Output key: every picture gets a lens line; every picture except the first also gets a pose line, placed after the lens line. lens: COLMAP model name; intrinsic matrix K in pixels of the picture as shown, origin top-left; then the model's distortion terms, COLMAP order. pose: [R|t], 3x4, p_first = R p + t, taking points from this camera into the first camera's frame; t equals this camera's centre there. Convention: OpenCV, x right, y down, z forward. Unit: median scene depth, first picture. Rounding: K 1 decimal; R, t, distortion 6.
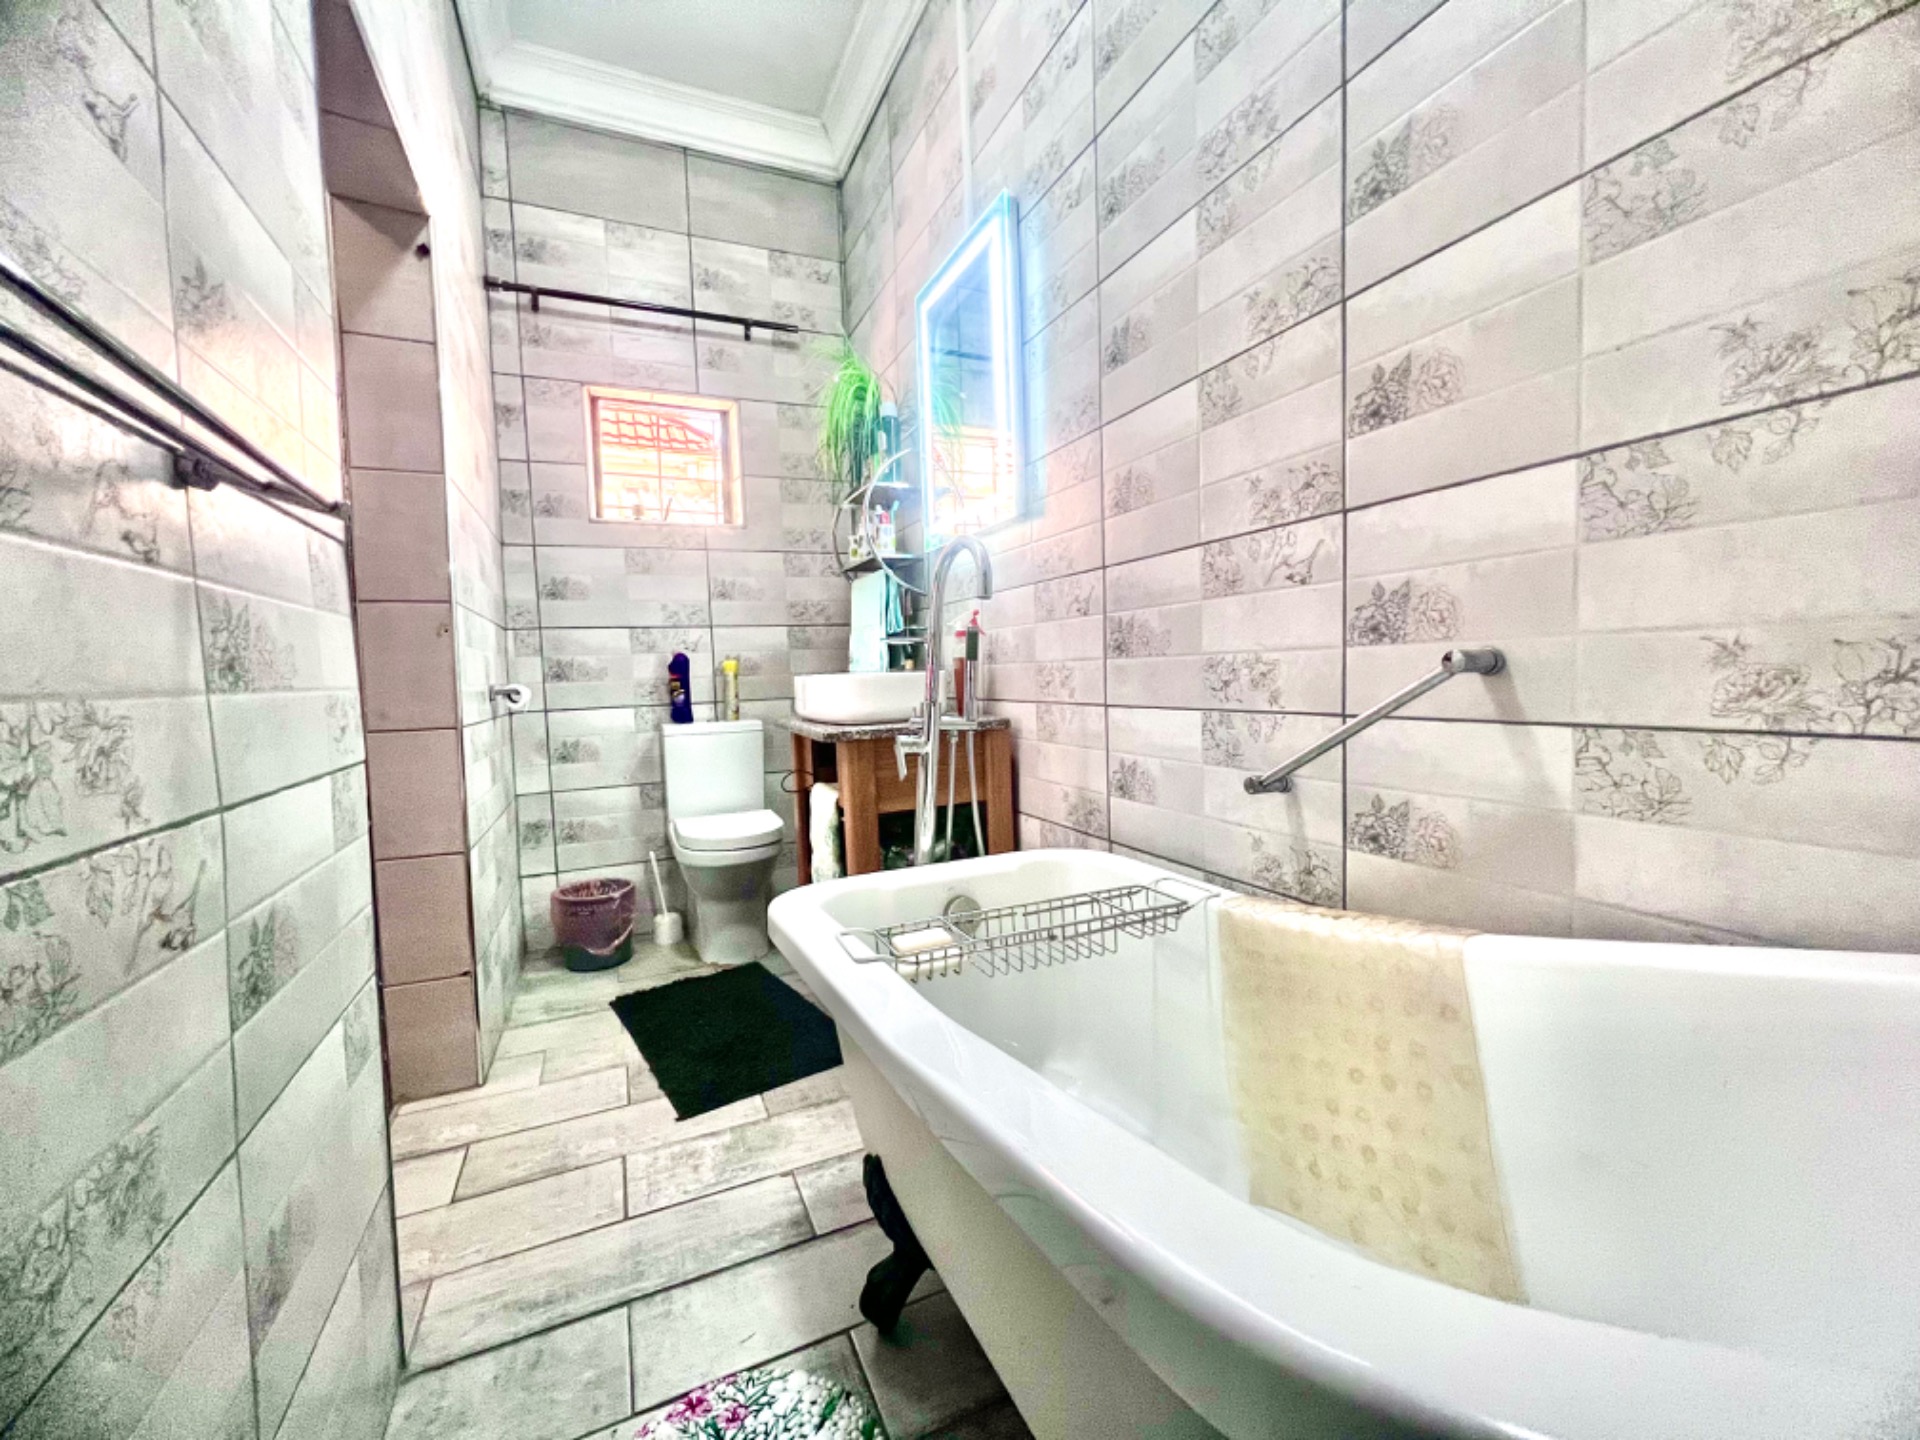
lens RADIAL K [[770.6, 0, 955.1], [0, 770.6, 715.0], [0, 0, 1]] dist [-0.004691, 0.001319]
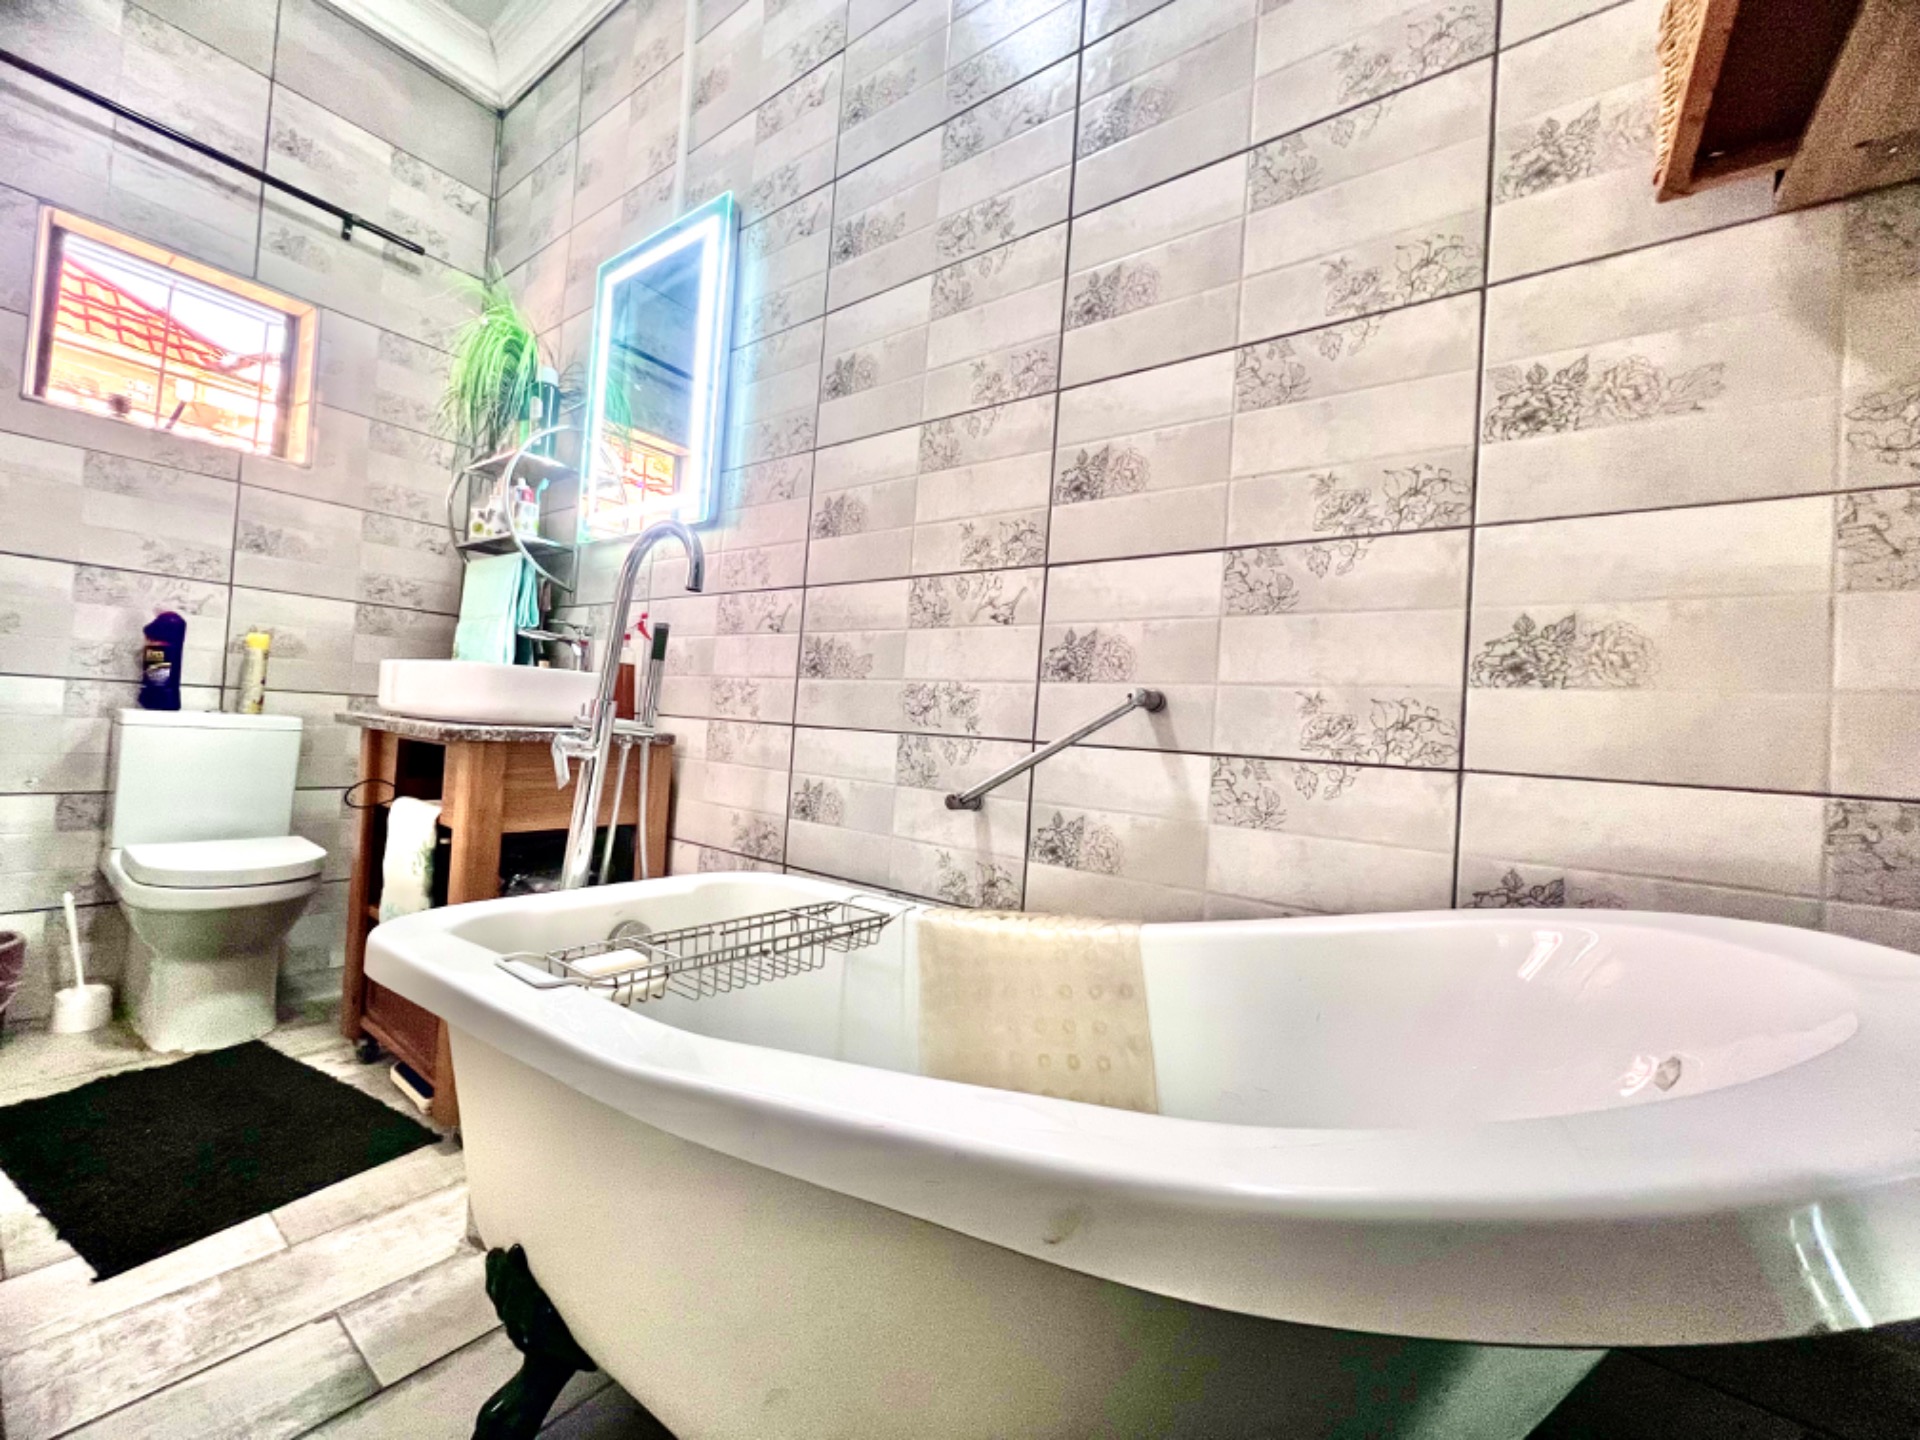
lens RADIAL K [[770.6, 0, 955.1], [0, 770.6, 715.0], [0, 0, 1]] dist [-0.004691, 0.001319]
pose [[0.869972, 0.102814, 0.482263, -0.119511], [-0.069148, 0.993794, -0.087129, 0.055123], [-0.488229, 0.042452, 0.871683, 0.052960]]
